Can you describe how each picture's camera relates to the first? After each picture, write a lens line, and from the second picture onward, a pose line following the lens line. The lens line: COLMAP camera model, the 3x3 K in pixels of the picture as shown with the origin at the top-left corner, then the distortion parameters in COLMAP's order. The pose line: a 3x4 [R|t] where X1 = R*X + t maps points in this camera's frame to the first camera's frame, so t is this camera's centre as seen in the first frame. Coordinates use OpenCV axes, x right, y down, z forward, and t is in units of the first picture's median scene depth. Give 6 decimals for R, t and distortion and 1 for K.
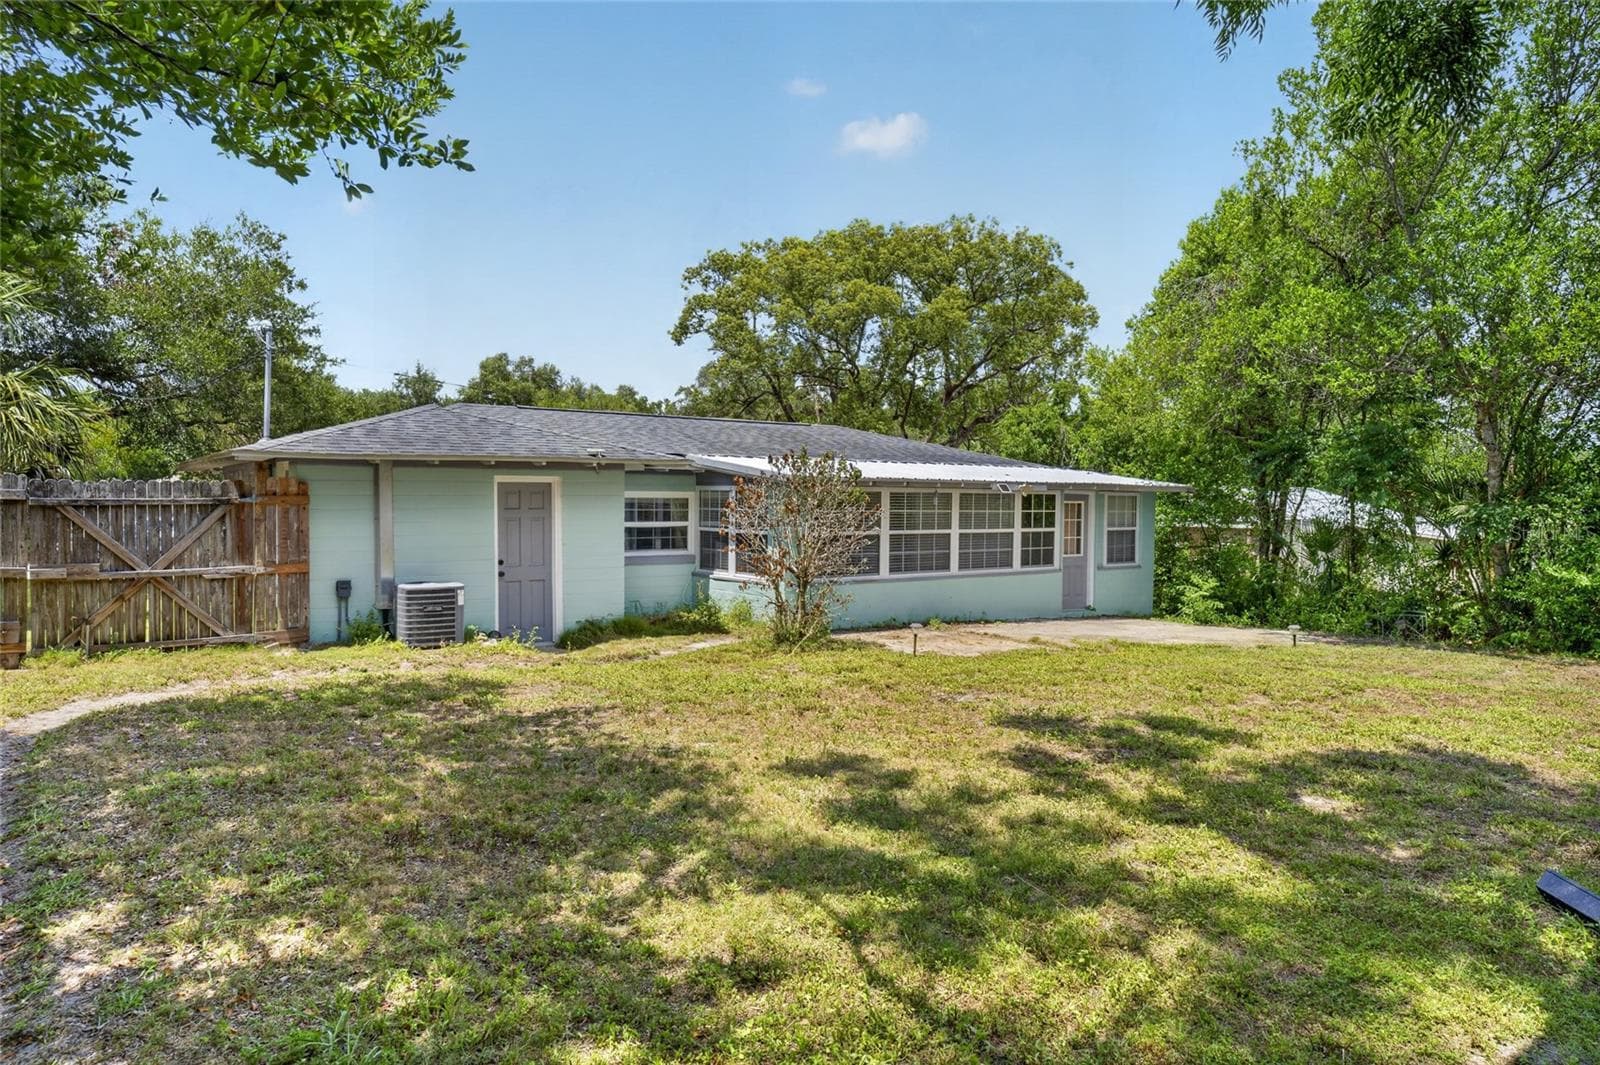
lens RADIAL K [[975.5, 0, 802.6], [0, 975.5, 531.5], [0, 0, 1]] dist [0.000884, 0.000786]
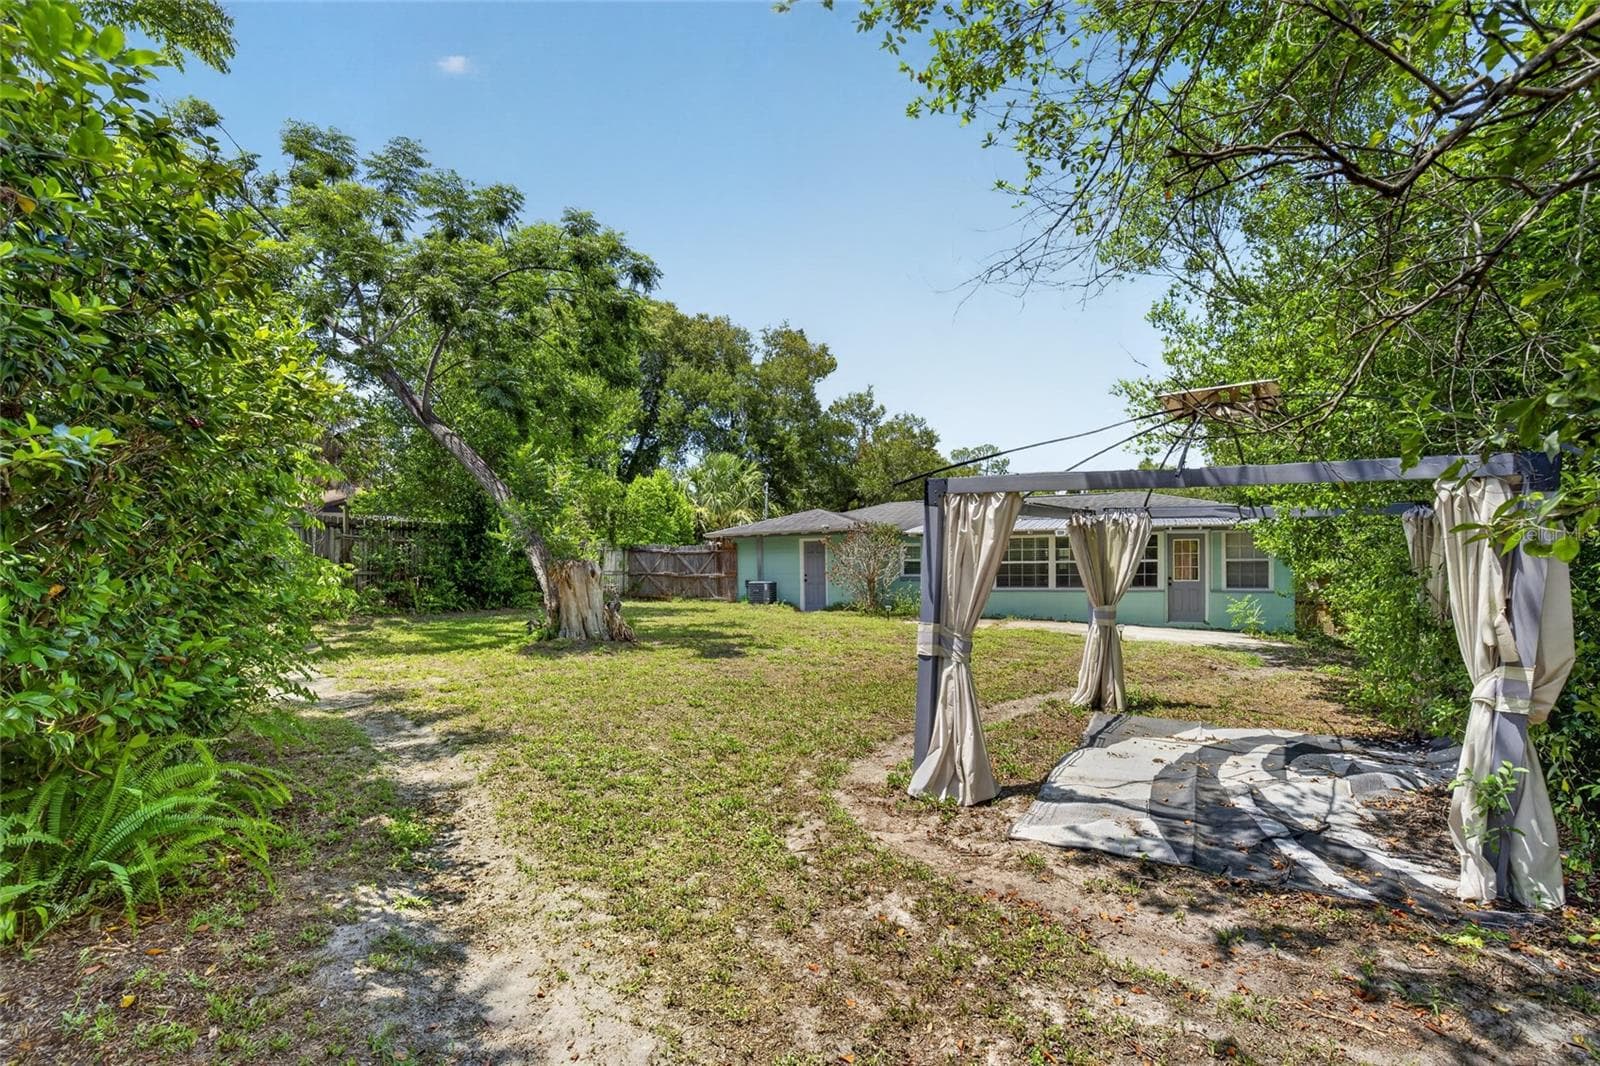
lens RADIAL K [[758.4, 0, 812.8], [0, 758.4, 571.6], [0, 0, 1]] dist [-0.006144, -0.000068]
pose [[0.510080, -0.000540, -0.860127, 1.001979], [-0.011481, 0.999906, -0.007437, 0.028463], [0.860050, 0.013668, 0.510026, 0.054573]]
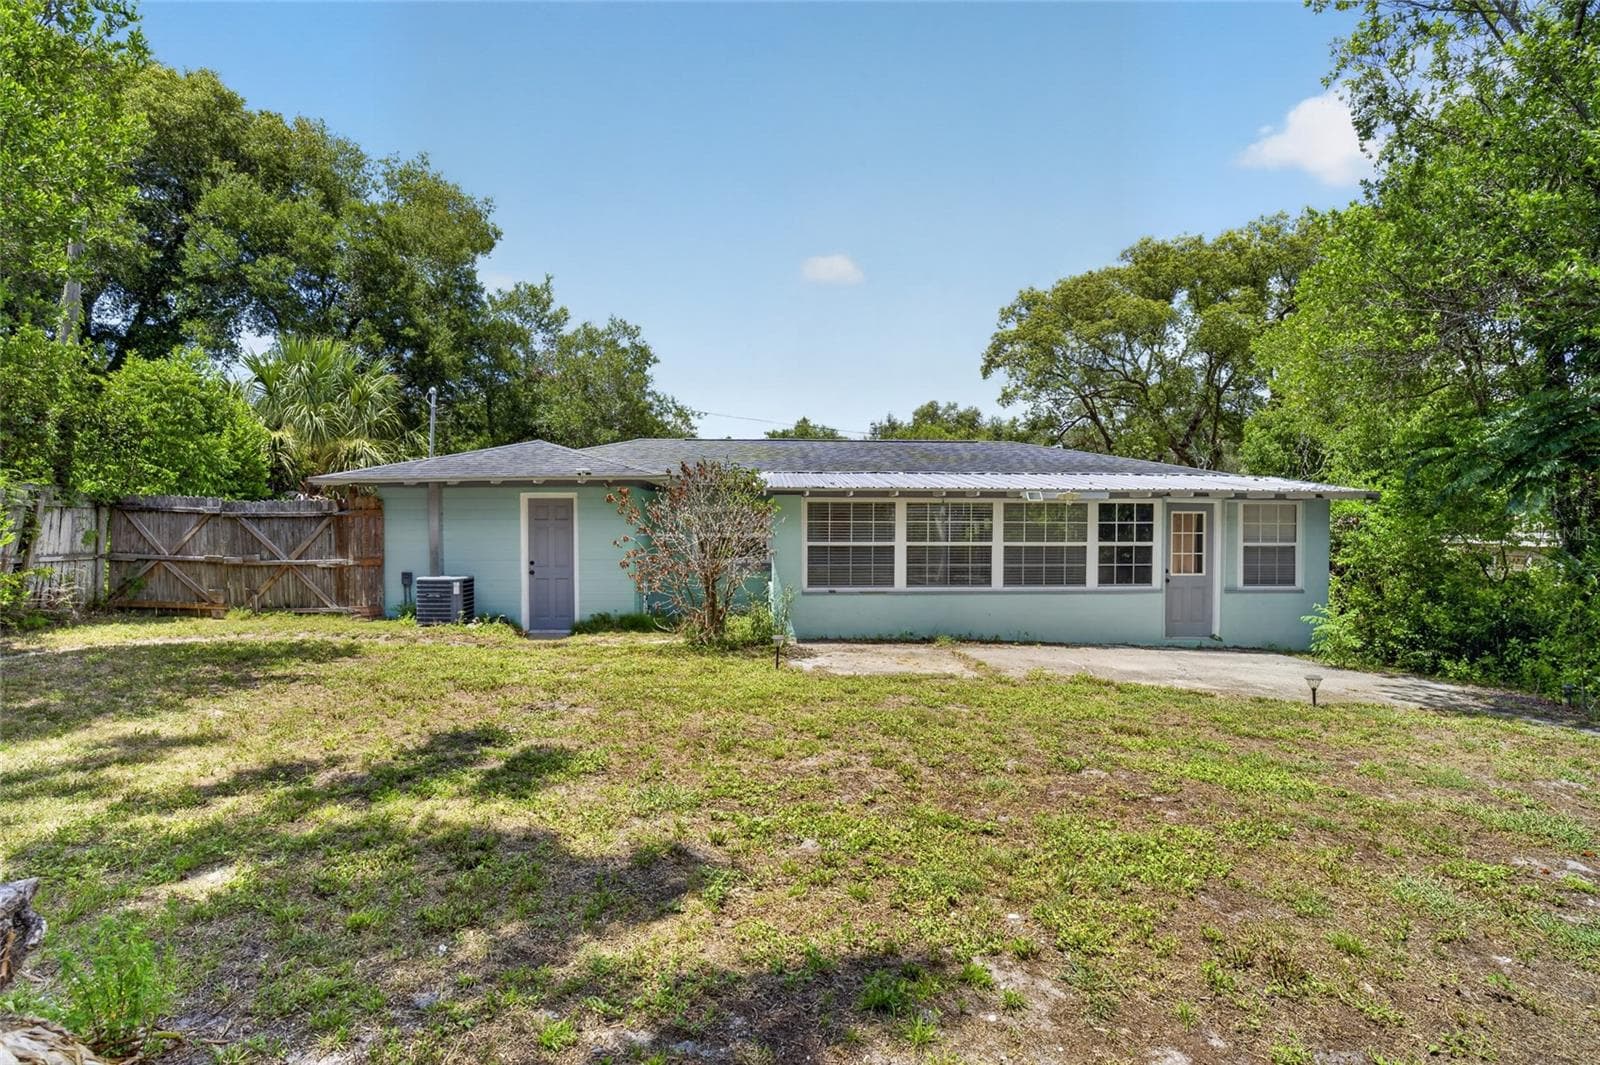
lens RADIAL K [[812.5, 0, 795.8], [0, 812.5, 531.8], [0, 0, 1]] dist [-0.022168, 0.004742]
pose [[0.844285, 0.002335, -0.535890, 0.410181], [-0.013617, 0.999761, -0.017098, 0.004057], [0.535722, 0.021733, 0.844115, 0.235622]]
